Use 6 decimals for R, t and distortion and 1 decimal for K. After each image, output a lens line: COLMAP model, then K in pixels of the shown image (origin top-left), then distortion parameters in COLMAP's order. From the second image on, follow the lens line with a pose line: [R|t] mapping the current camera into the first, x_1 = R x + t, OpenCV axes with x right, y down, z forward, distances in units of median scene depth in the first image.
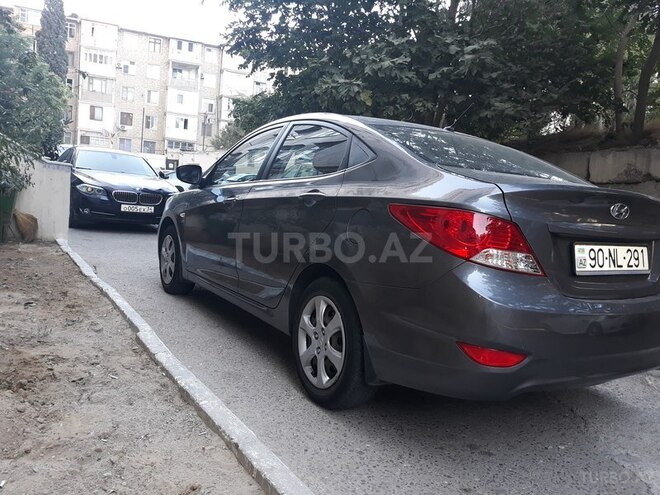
lens RADIAL K [[524.6, 0, 330.0], [0, 524.6, 247.5], [0, 0, 1]] dist [0.026012, -0.066011]
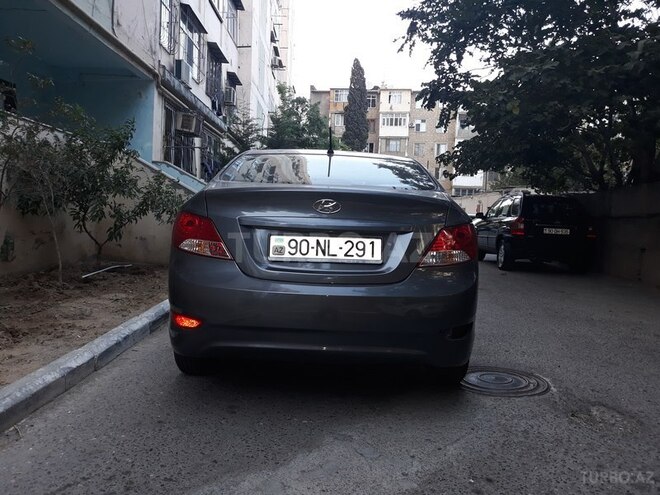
lens RADIAL K [[524.6, 0, 330.0], [0, 524.6, 247.5], [0, 0, 1]] dist [0.026012, -0.066011]
pose [[0.851264, -0.028544, -0.523960, 1.099377], [-0.017462, 0.996425, -0.082652, 0.108409], [0.524446, 0.079508, 0.847723, 0.047334]]
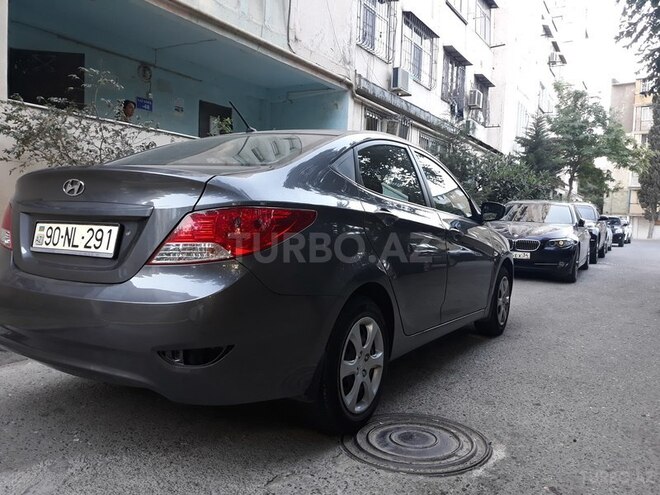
lens RADIAL K [[524.6, 0, 330.0], [0, 524.6, 247.5], [0, 0, 1]] dist [0.026012, -0.066011]
pose [[0.482076, -0.025378, -0.875762, 1.535540], [-0.081875, 0.993901, -0.073871, 0.067912], [0.872295, 0.107314, 0.477059, 0.921585]]
